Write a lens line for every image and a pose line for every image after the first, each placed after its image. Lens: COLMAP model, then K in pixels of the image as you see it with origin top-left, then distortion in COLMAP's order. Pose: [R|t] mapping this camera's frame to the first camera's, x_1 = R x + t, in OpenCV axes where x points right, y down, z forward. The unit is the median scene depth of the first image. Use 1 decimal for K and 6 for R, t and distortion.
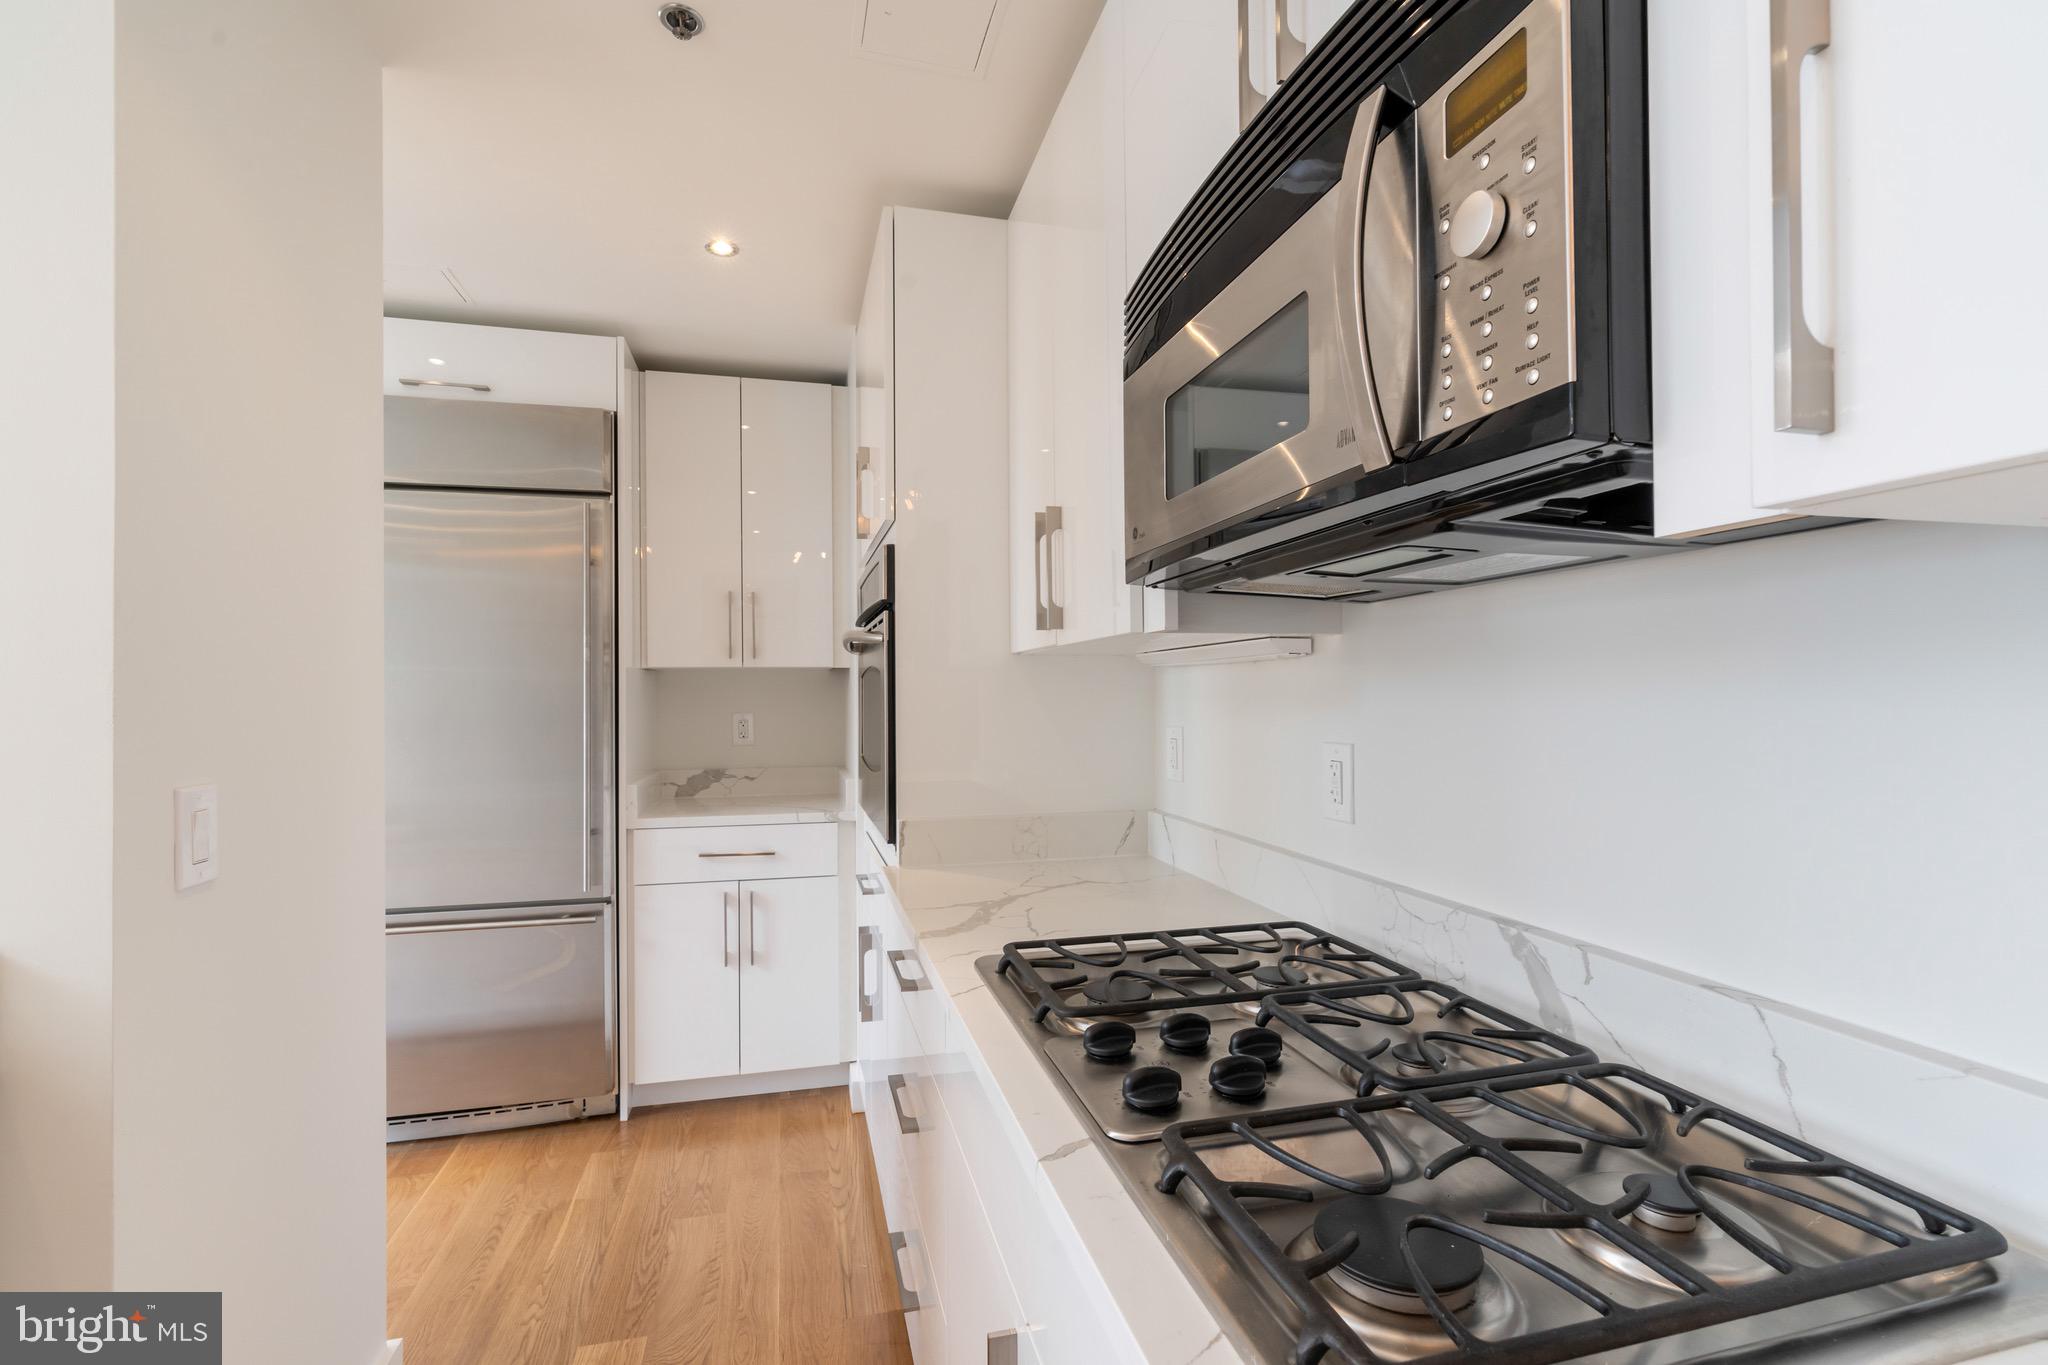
lens RADIAL K [[928.5, 0, 1018.0], [0, 928.5, 685.5], [0, 0, 1]] dist [-0.000271, 0.000243]
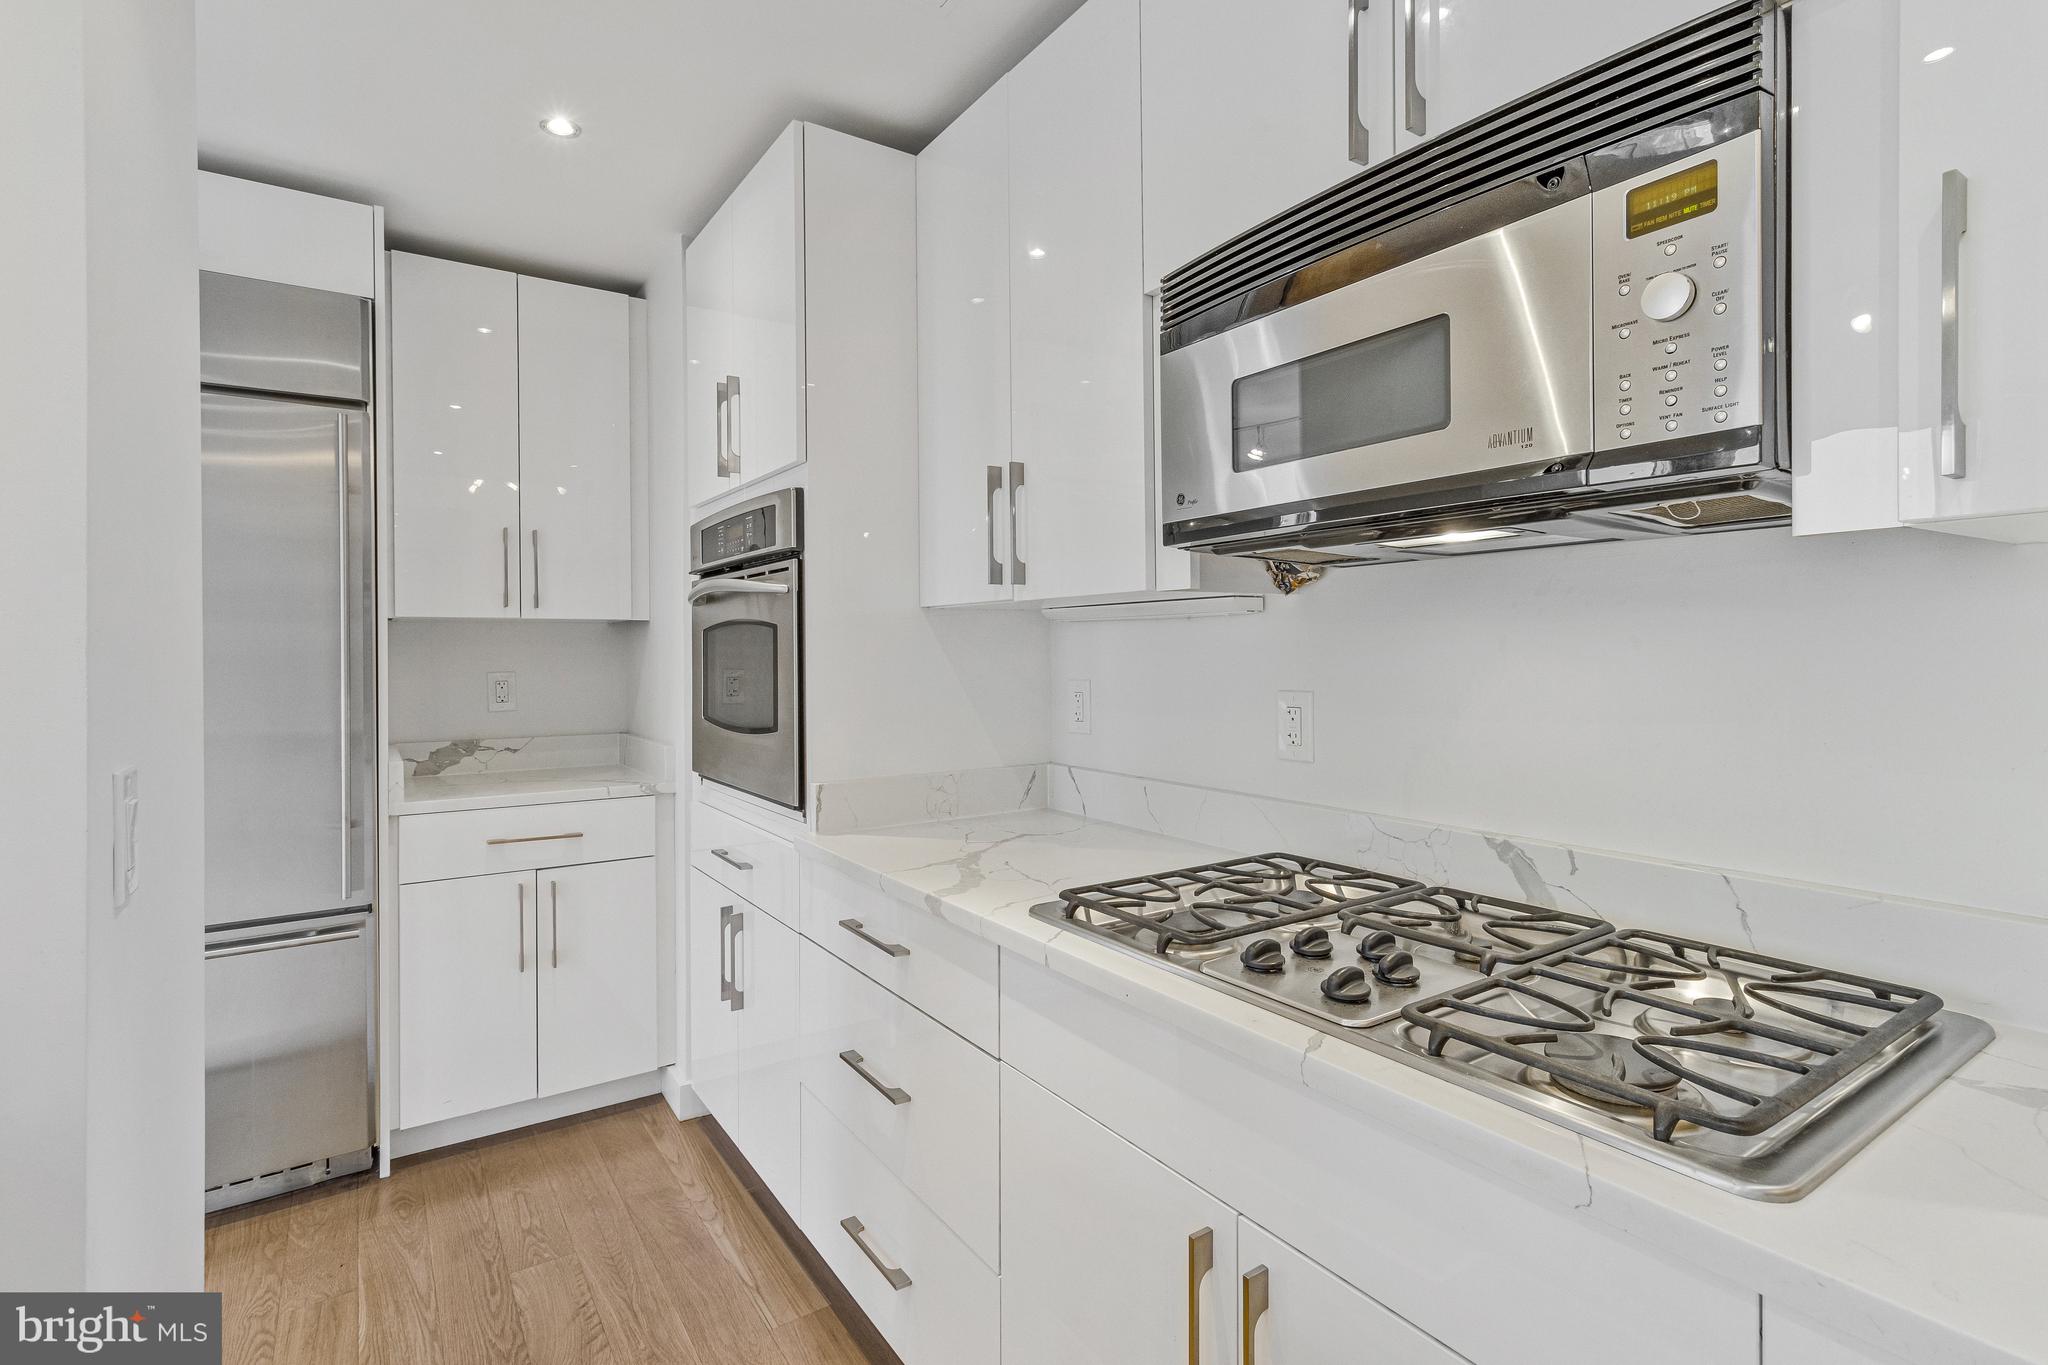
lens RADIAL K [[988.7, 0, 1035.0], [0, 988.7, 645.3], [0, 0, 1]] dist [0.007093, 0.000526]
pose [[0.939361, -0.000554, 0.342930, -0.199751], [-0.000857, 0.999992, 0.003963, 0.000864], [-0.342930, -0.004016, 0.939352, -0.008647]]
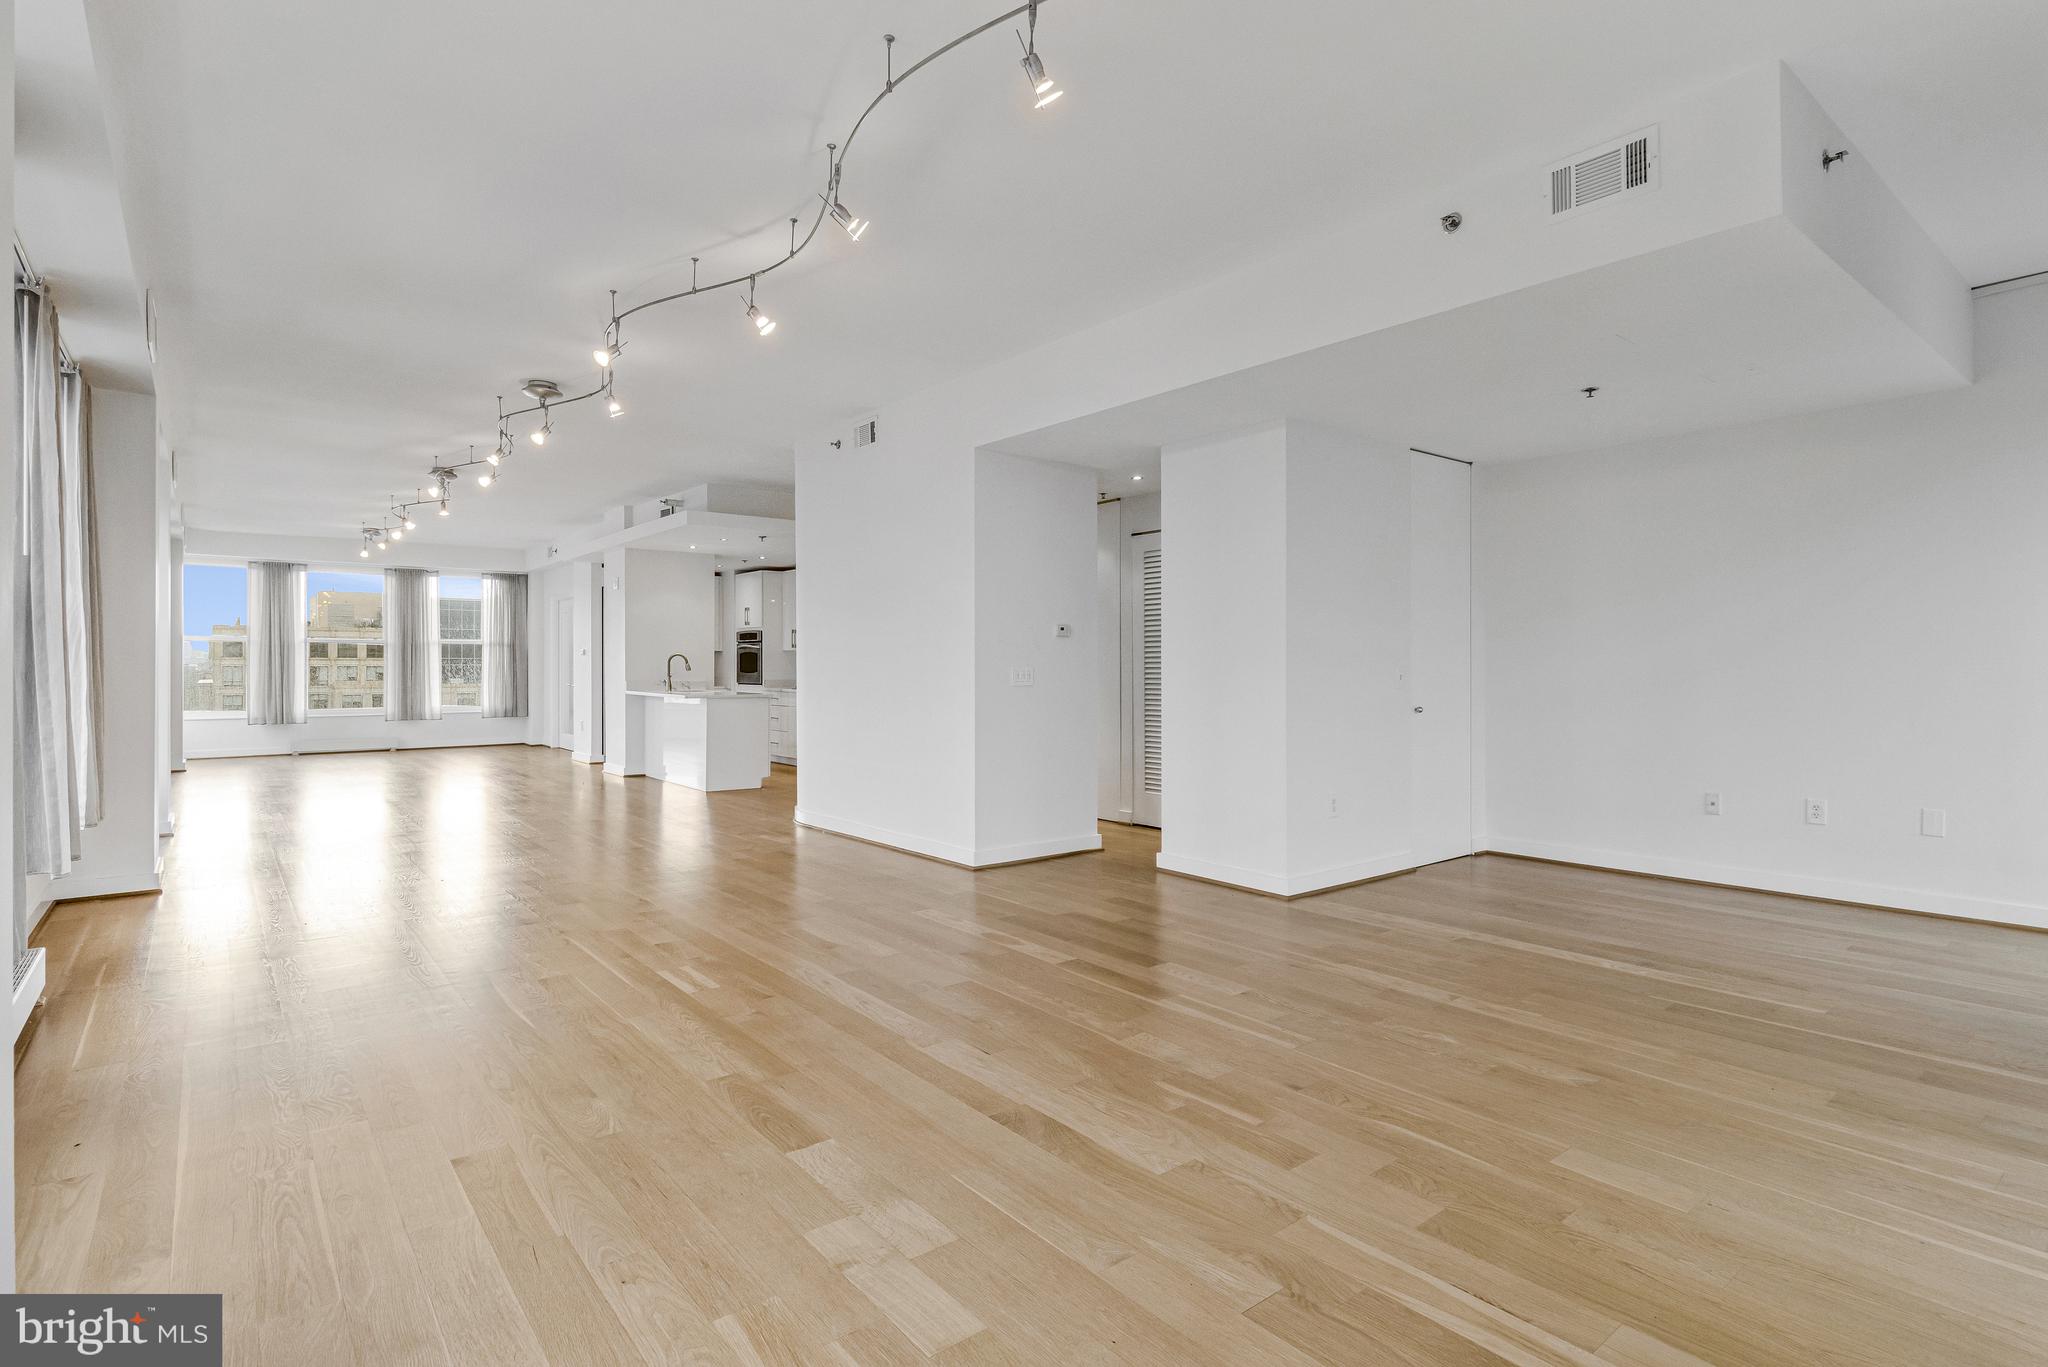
lens RADIAL K [[957.2, 0, 1032.6], [0, 957.2, 670.3], [0, 0, 1]] dist [-0.000040, 0.000063]
pose [[0.915207, 0.003614, 0.402968, -0.751962], [-0.007927, 0.999928, 0.009036, 0.016523], [-0.402907, -0.011464, 0.915169, -3.853821]]
